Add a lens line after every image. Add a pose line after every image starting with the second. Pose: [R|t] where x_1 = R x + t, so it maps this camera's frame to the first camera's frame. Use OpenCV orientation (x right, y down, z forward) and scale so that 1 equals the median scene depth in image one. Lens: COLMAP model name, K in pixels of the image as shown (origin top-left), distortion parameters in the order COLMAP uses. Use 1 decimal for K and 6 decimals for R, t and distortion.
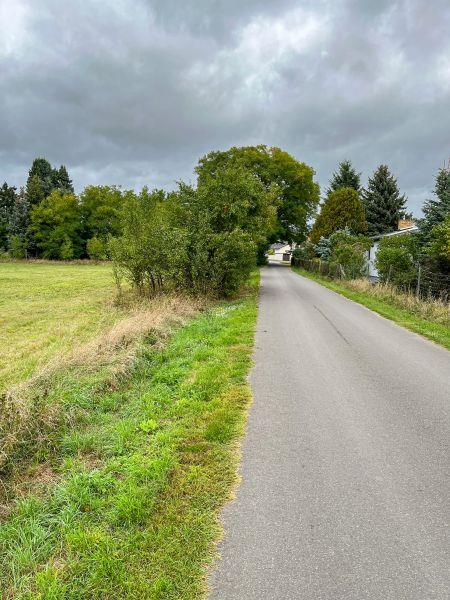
lens RADIAL K [[444.1, 0, 225.0], [0, 444.1, 300.0], [0, 0, 1]] dist [0.090490, -0.116573]
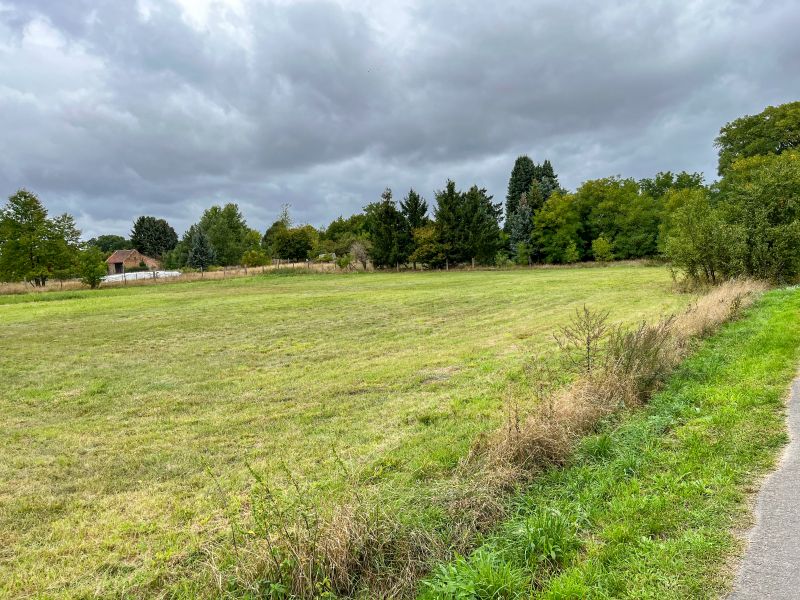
lens RADIAL K [[592.2, 0, 429.8], [0, 592.2, 301.6], [0, 0, 1]] dist [0.090490, -0.116573]
pose [[0.881749, -0.033062, -0.470558, -0.025195], [0.021553, 0.999323, -0.029827, 0.022431], [0.471226, 0.016158, 0.881865, -0.250686]]
